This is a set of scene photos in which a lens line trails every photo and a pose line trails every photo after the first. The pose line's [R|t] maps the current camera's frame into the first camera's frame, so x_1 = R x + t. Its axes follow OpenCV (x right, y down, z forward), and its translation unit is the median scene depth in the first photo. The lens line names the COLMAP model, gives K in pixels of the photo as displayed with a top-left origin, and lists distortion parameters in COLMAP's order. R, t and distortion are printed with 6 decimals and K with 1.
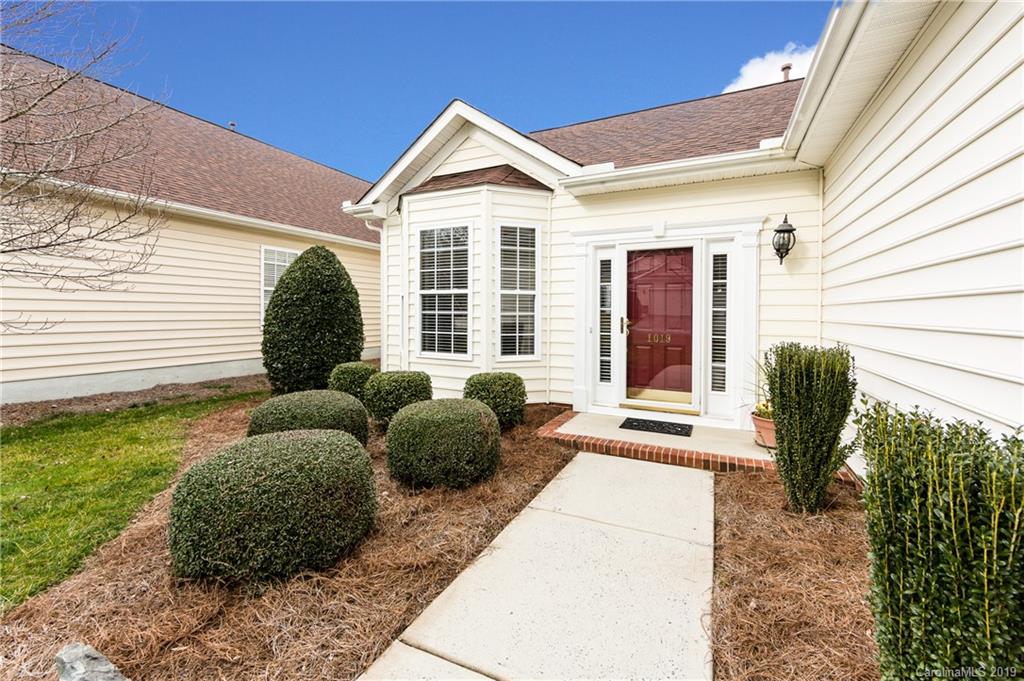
lens RADIAL K [[437.8, 0, 494.5], [0, 437.8, 315.2], [0, 0, 1]] dist [-0.000197, -0.000006]
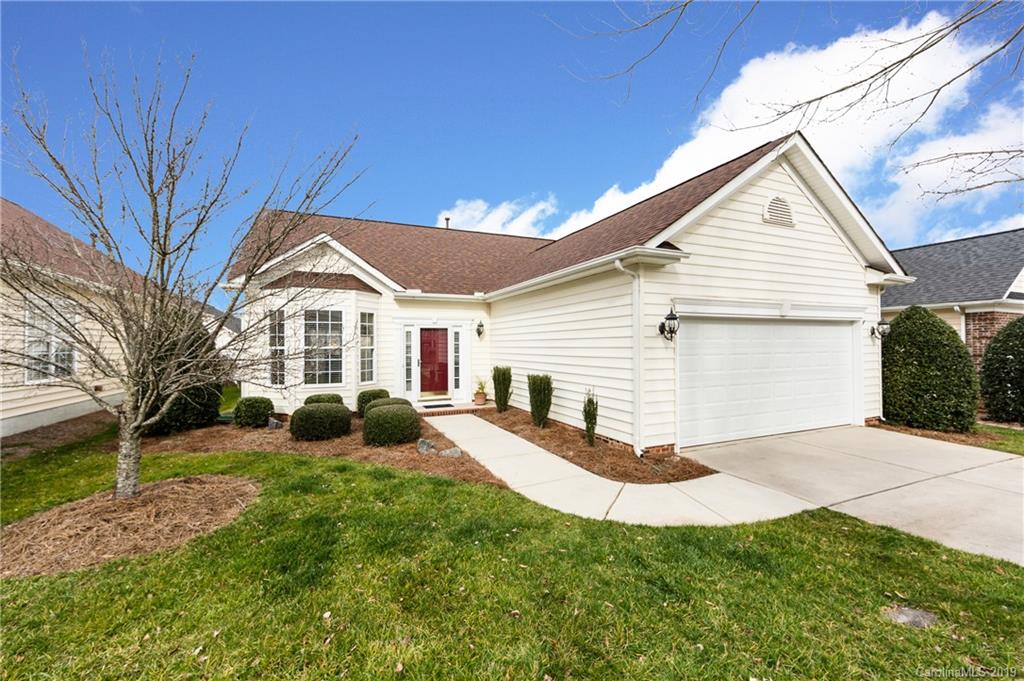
lens RADIAL K [[409.6, 0, 513.1], [0, 409.6, 337.4], [0, 0, 1]] dist [-0.001016, 0.000029]
pose [[0.638558, 0.000035, 0.769574, -0.903076], [0.009731, 0.999920, -0.008119, -0.076373], [-0.769513, 0.012673, 0.638506, -0.601756]]
